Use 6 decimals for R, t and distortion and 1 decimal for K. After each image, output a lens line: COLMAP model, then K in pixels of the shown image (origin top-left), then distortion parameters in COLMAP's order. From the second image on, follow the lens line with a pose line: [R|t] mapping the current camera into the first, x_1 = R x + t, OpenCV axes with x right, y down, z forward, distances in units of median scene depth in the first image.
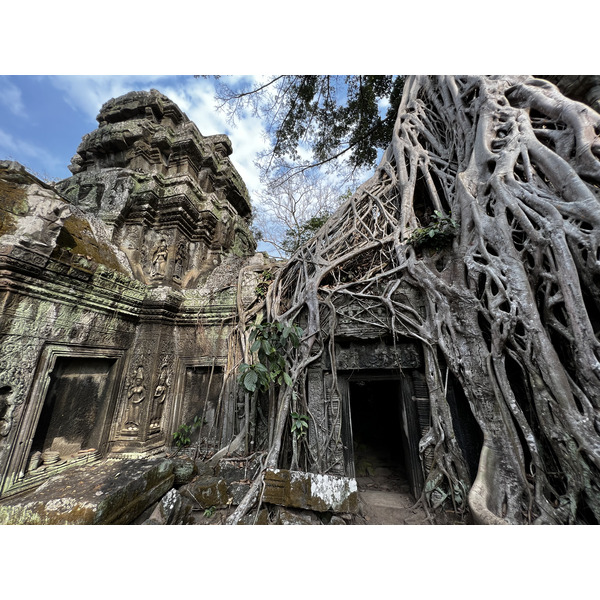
lens RADIAL K [[239.8, 0, 298.7], [0, 239.8, 297.9], [0, 0, 1]] dist [-0.001987, 0.000876]
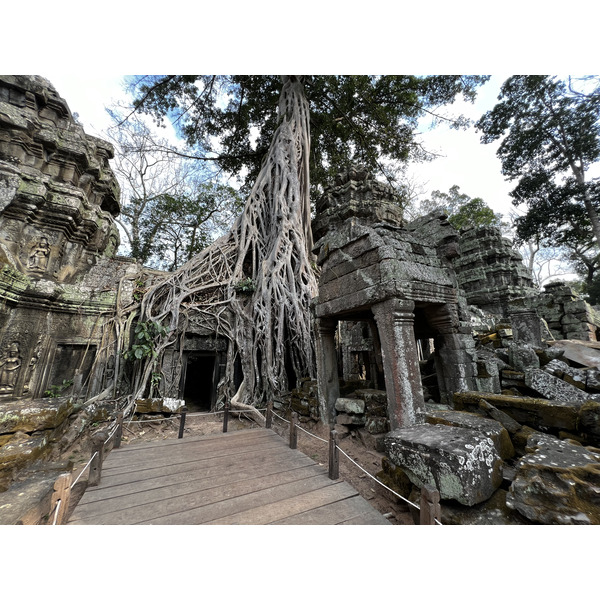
lens RADIAL K [[239.8, 0, 296.6], [0, 239.8, 297.6], [0, 0, 1]] dist [-0.001987, 0.000876]
pose [[0.783945, 0.166403, 0.598114, -0.317383], [-0.202861, 0.979186, -0.006533, -0.254473], [-0.586751, -0.116212, 0.801385, -0.921272]]
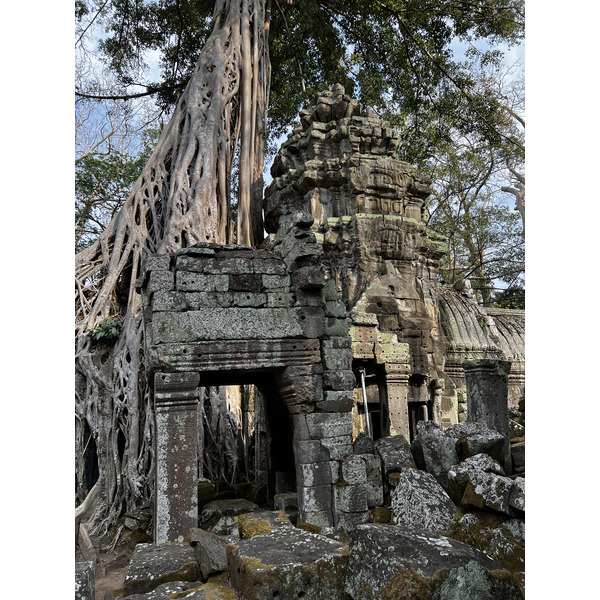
lens RADIAL K [[449.0, 0, 299.4], [0, 449.0, 303.6], [0, 0, 1]] dist [0.038570, -0.027560]
pose [[0.879449, 0.115778, 0.461698, 0.331117], [-0.137480, 0.990412, 0.013512, -0.599113], [-0.455707, -0.075357, 0.886934, -1.648982]]
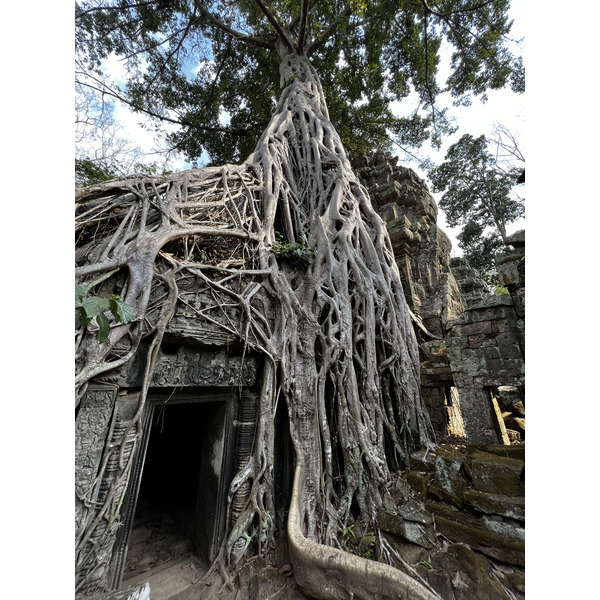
lens RADIAL K [[239.8, 0, 300.8], [0, 239.8, 297.8], [0, 0, 1]] dist [-0.001987, 0.000876]
pose [[0.554153, 0.298732, 0.776964, -0.164506], [-0.258560, 0.948989, -0.180461, 0.091103], [-0.791240, -0.100889, 0.603126, 0.339450]]
